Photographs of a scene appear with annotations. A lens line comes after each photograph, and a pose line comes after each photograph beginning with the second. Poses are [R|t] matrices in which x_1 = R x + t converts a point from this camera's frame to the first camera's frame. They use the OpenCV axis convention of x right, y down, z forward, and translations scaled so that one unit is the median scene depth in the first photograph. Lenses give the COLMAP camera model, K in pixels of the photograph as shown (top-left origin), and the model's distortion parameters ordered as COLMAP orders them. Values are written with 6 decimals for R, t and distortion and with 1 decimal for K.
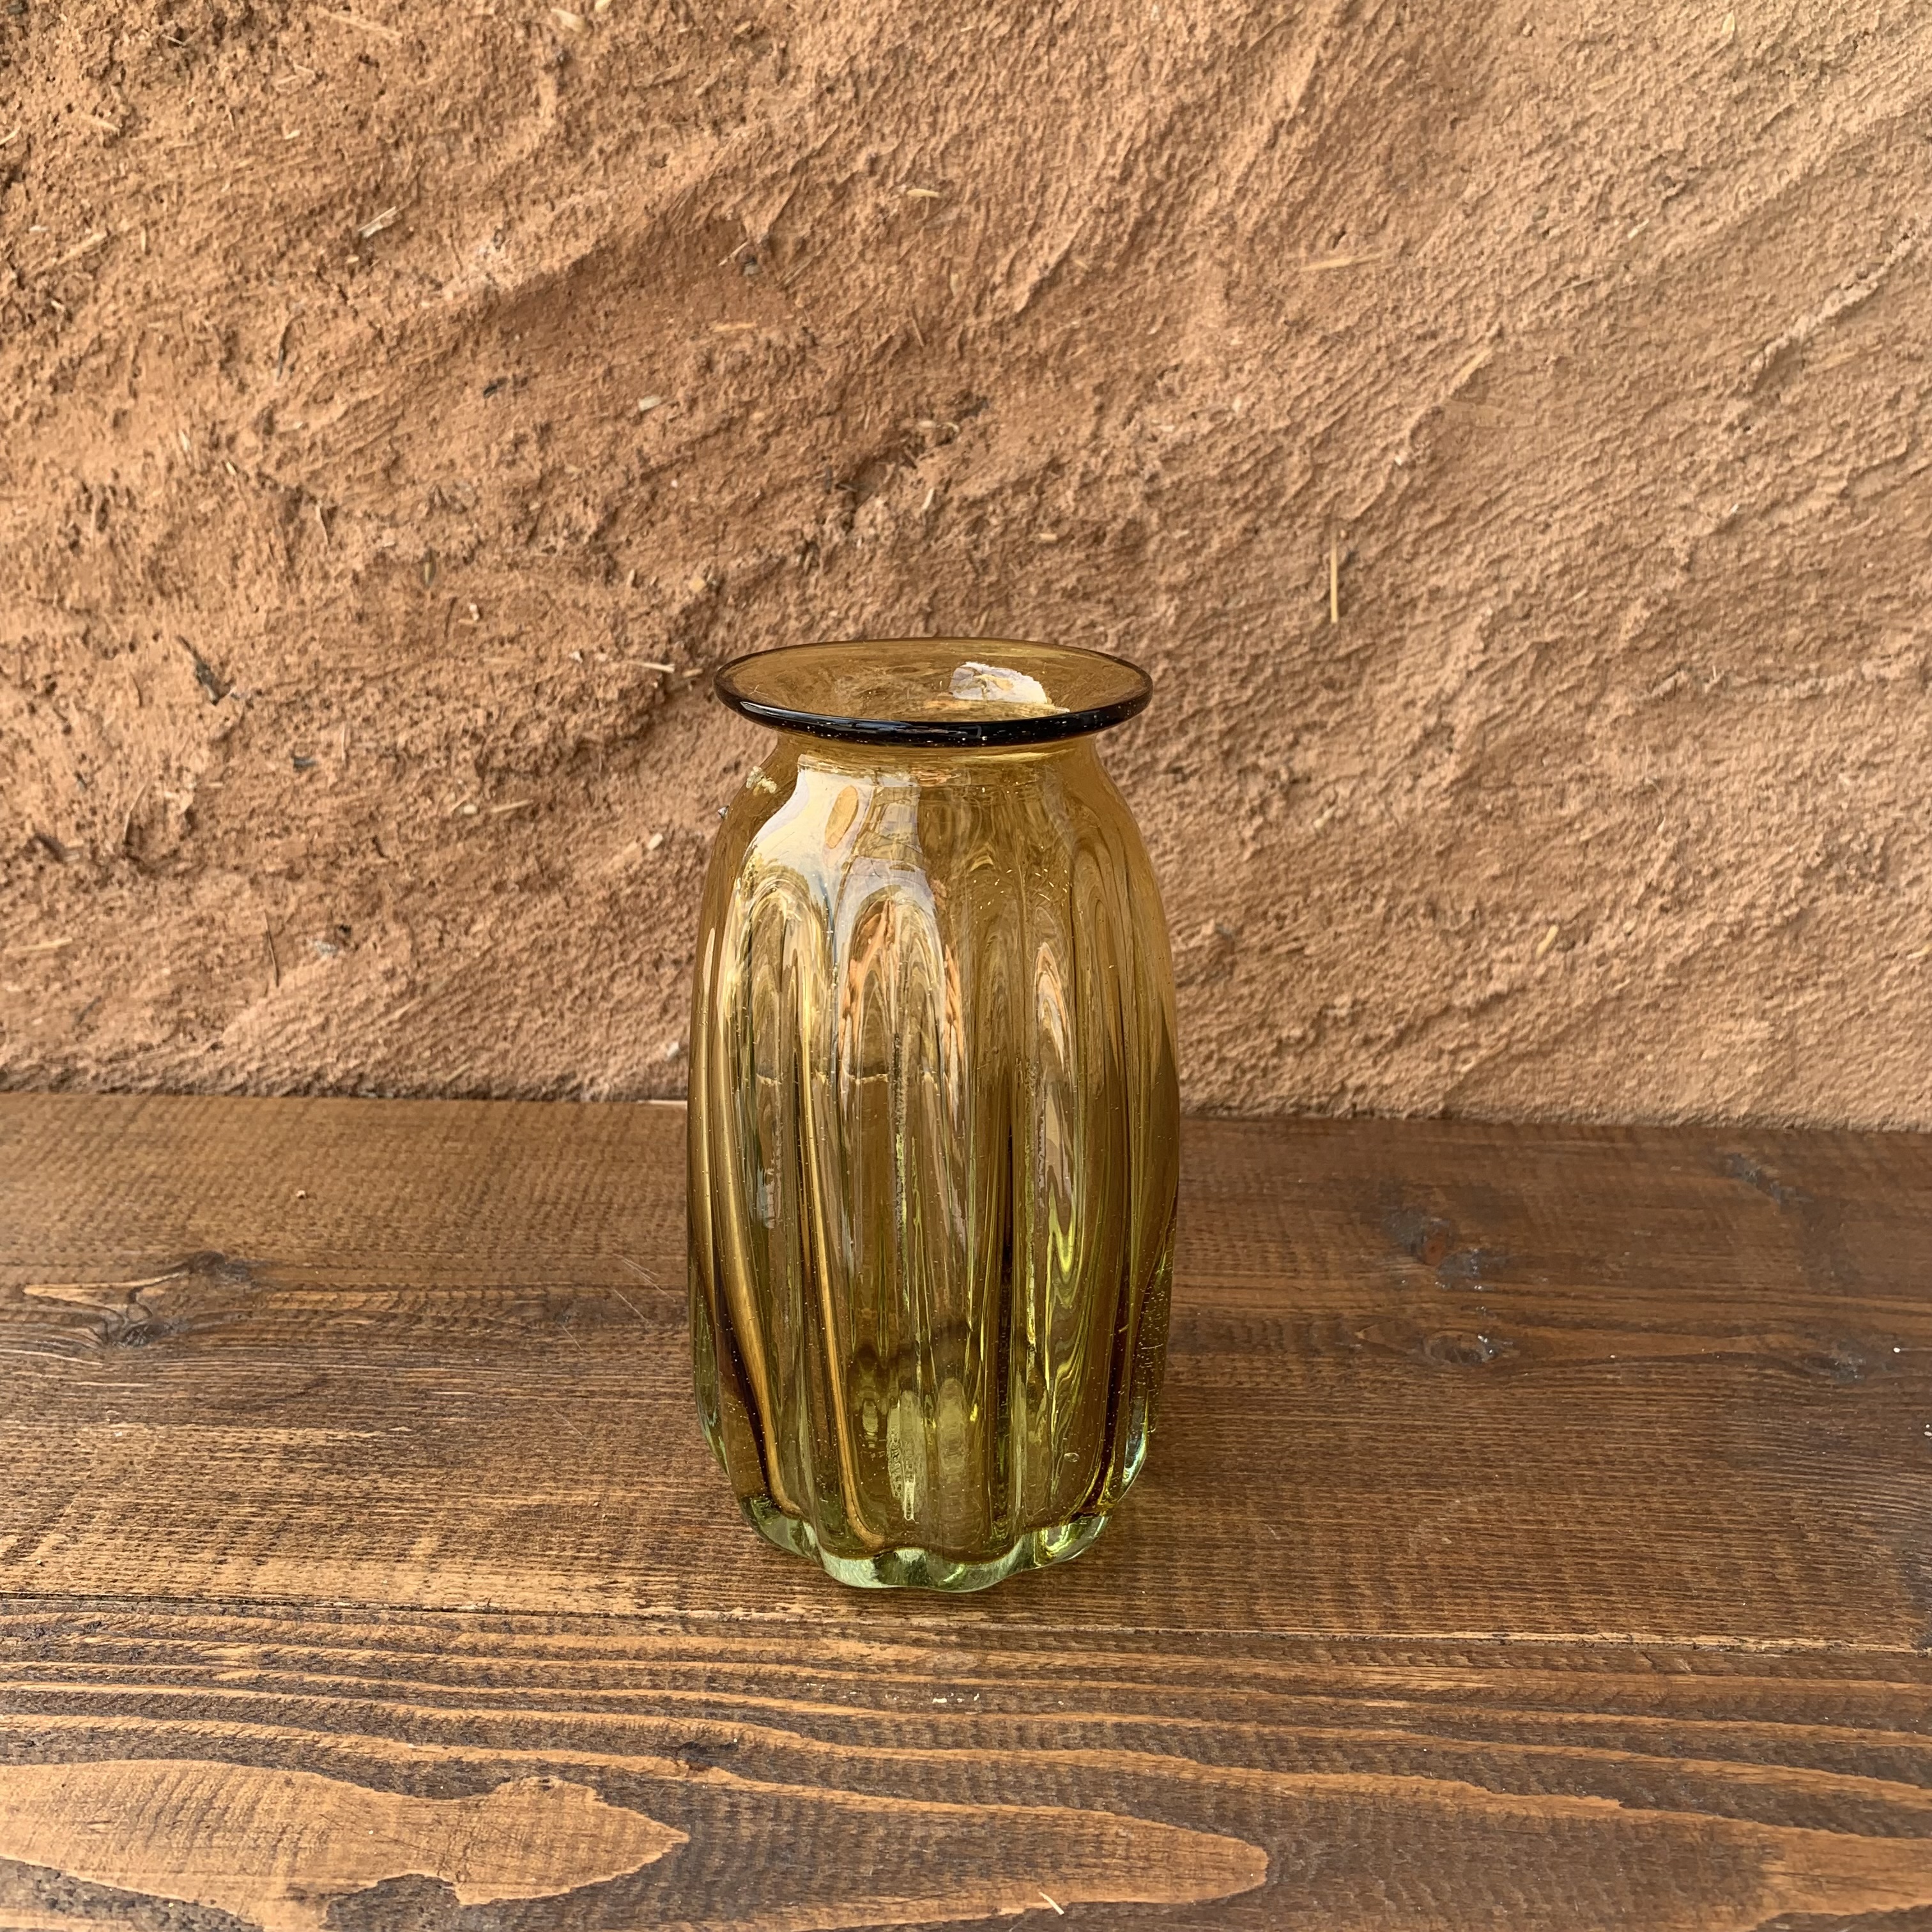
lens RADIAL K [[1997.5, 0, 969.1], [0, 1997.5, 939.8], [0, 0, 1]] dist [0.018508, -0.047958]
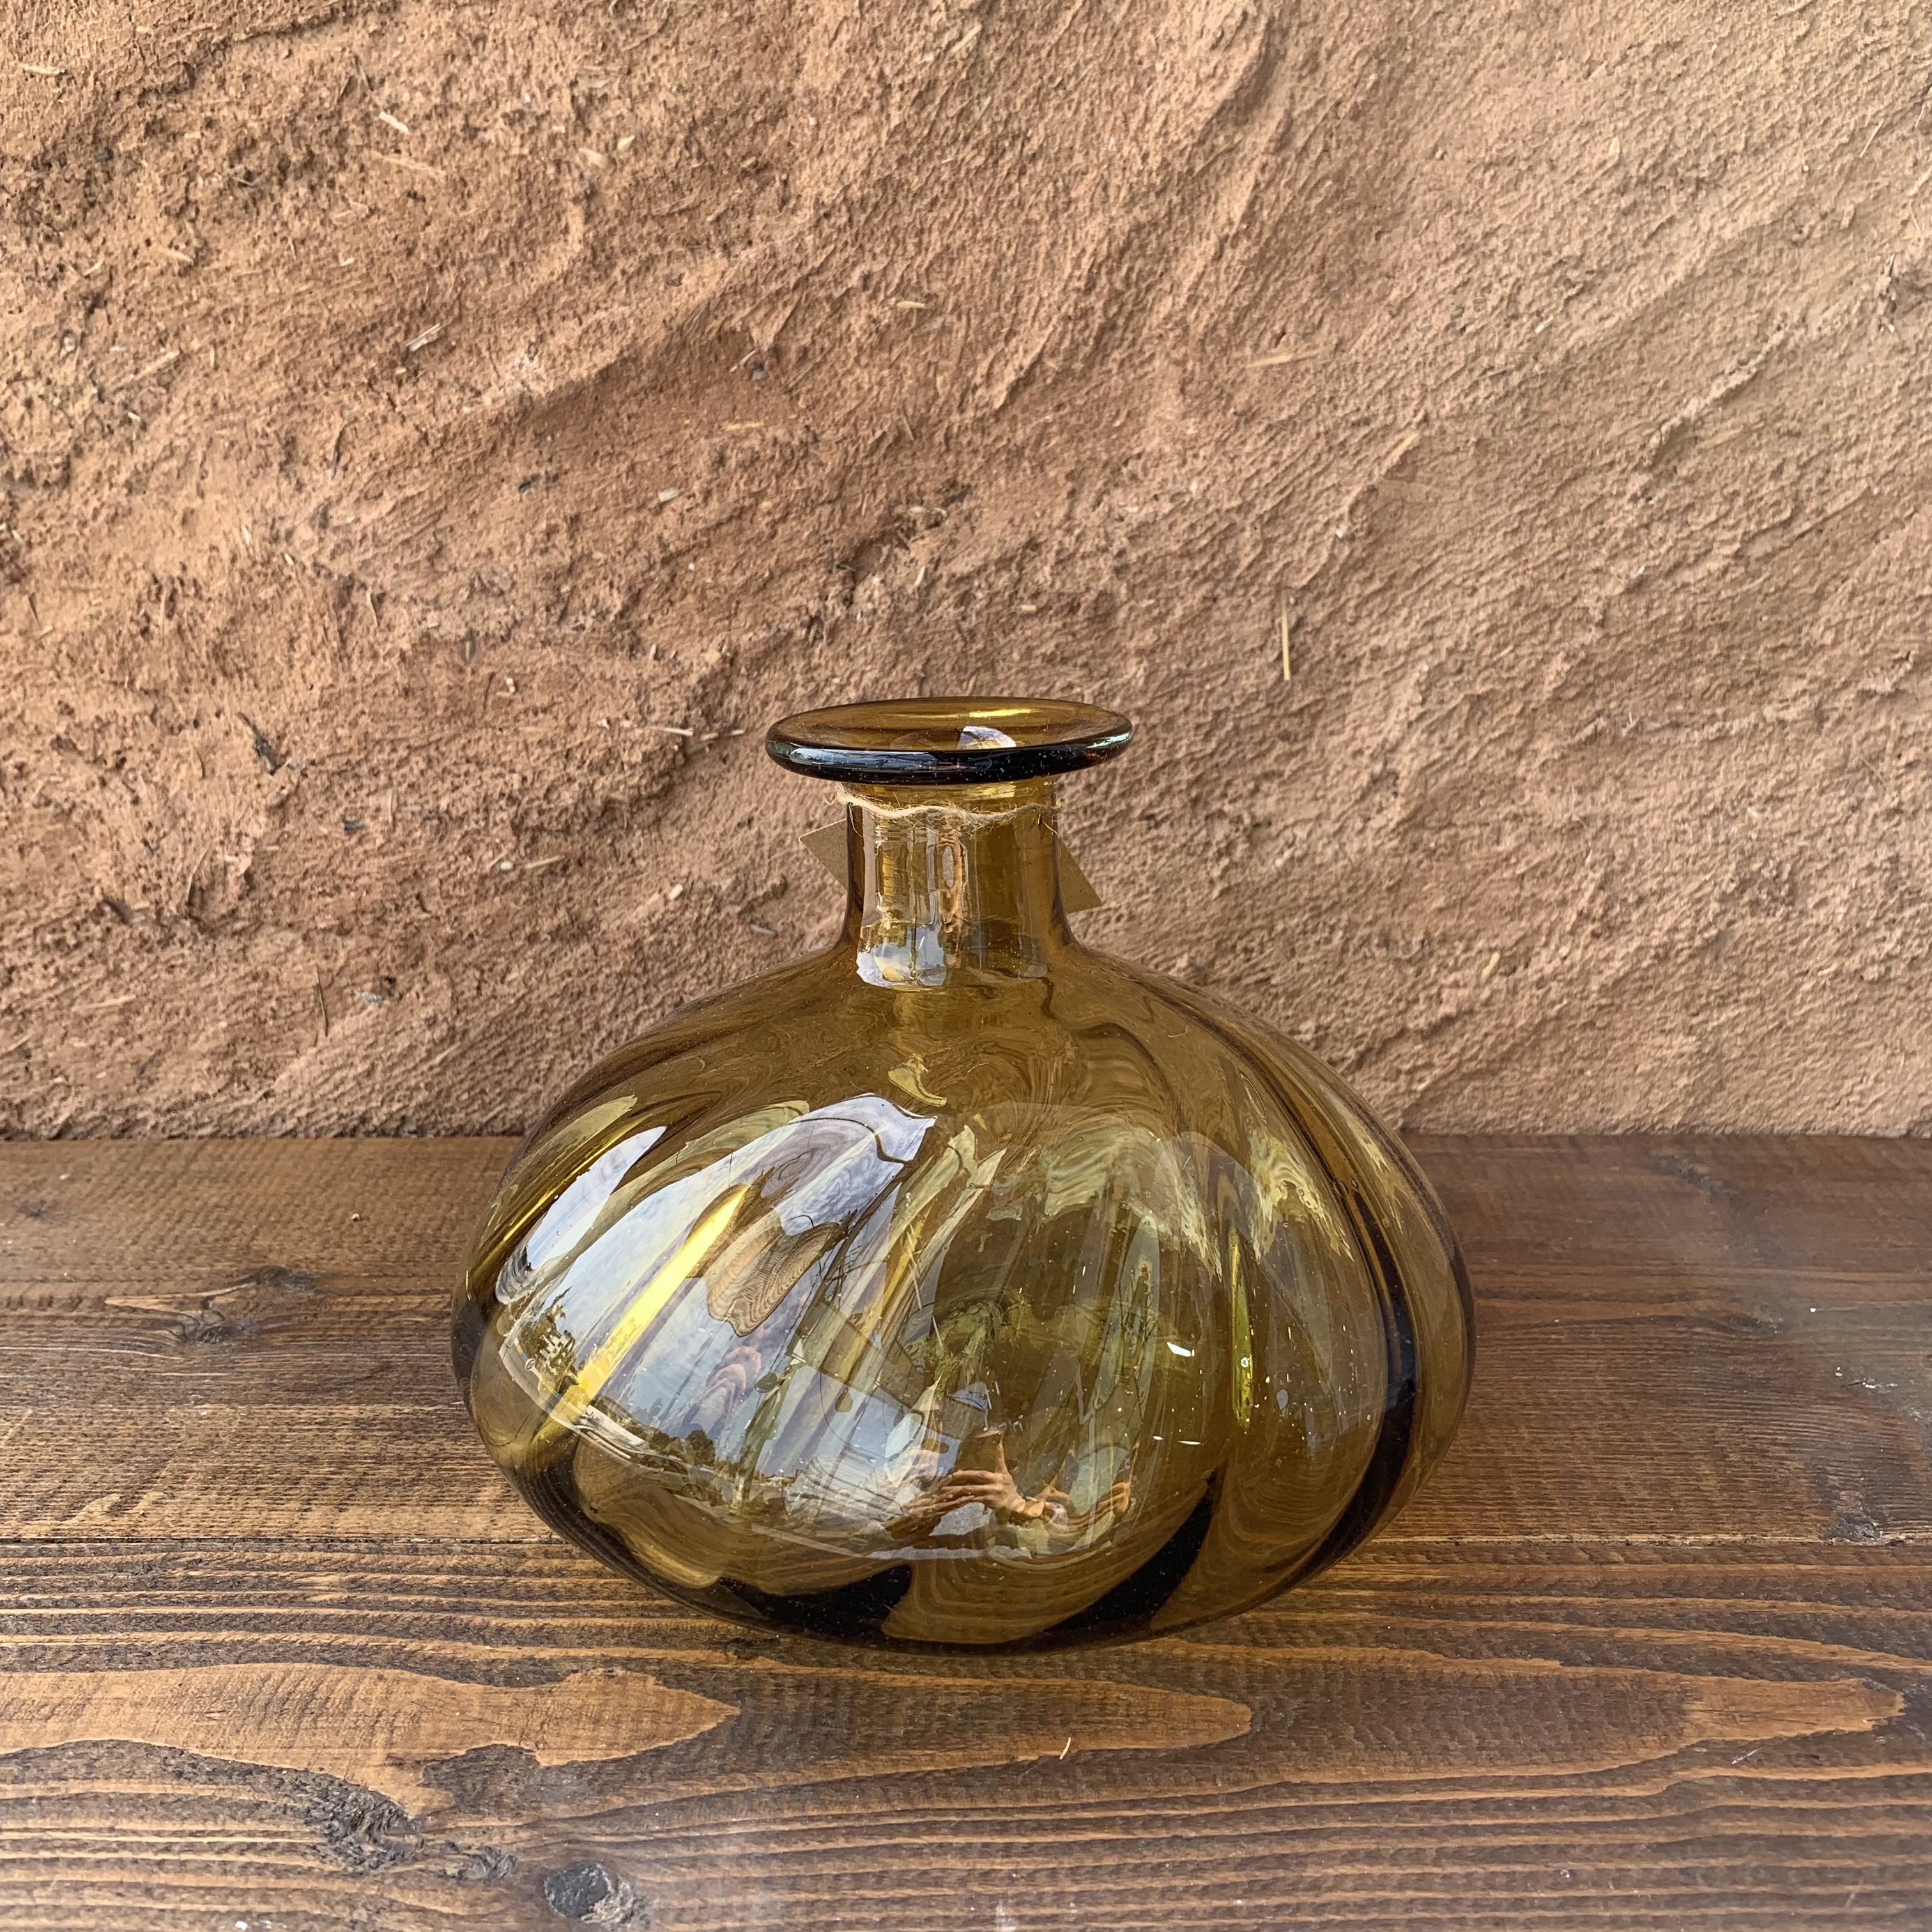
lens RADIAL K [[1979.3, 0, 981.2], [0, 1979.3, 954.1], [0, 0, 1]] dist [0.089902, -0.241381]
pose [[0.999672, -0.020718, 0.015065, -0.007446], [0.021594, 0.997931, -0.060557, 0.058000], [-0.013779, 0.060862, 0.998051, -0.094467]]
